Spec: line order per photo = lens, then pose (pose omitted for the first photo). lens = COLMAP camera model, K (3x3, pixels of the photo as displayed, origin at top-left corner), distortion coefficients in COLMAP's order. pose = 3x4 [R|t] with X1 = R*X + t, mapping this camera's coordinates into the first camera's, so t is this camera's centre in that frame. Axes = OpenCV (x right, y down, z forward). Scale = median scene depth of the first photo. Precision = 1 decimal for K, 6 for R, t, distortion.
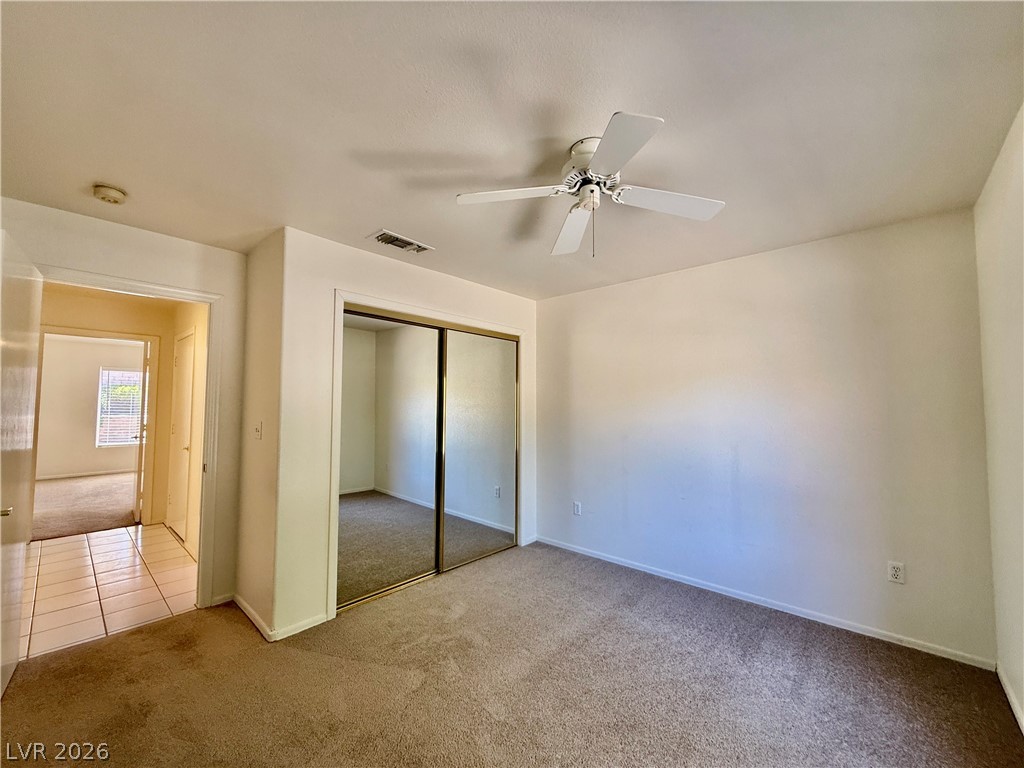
lens RADIAL K [[407.8, 0, 509.0], [0, 407.8, 385.6], [0, 0, 1]] dist [-0.000671, -0.000188]
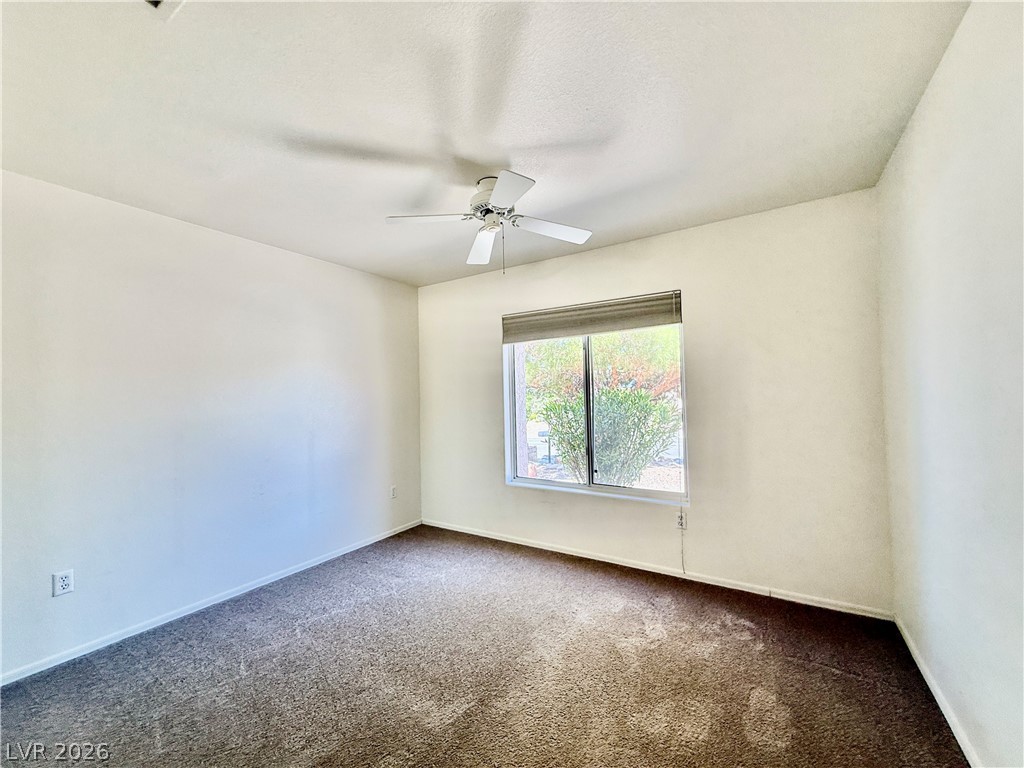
lens RADIAL K [[407.8, 0, 509.0], [0, 407.8, 385.6], [0, 0, 1]] dist [-0.000671, -0.000188]
pose [[-0.176266, 0.005639, 0.984326, -0.825308], [-0.045580, 0.998864, -0.013884, 0.025552], [-0.983287, -0.047313, -0.175809, 0.895840]]
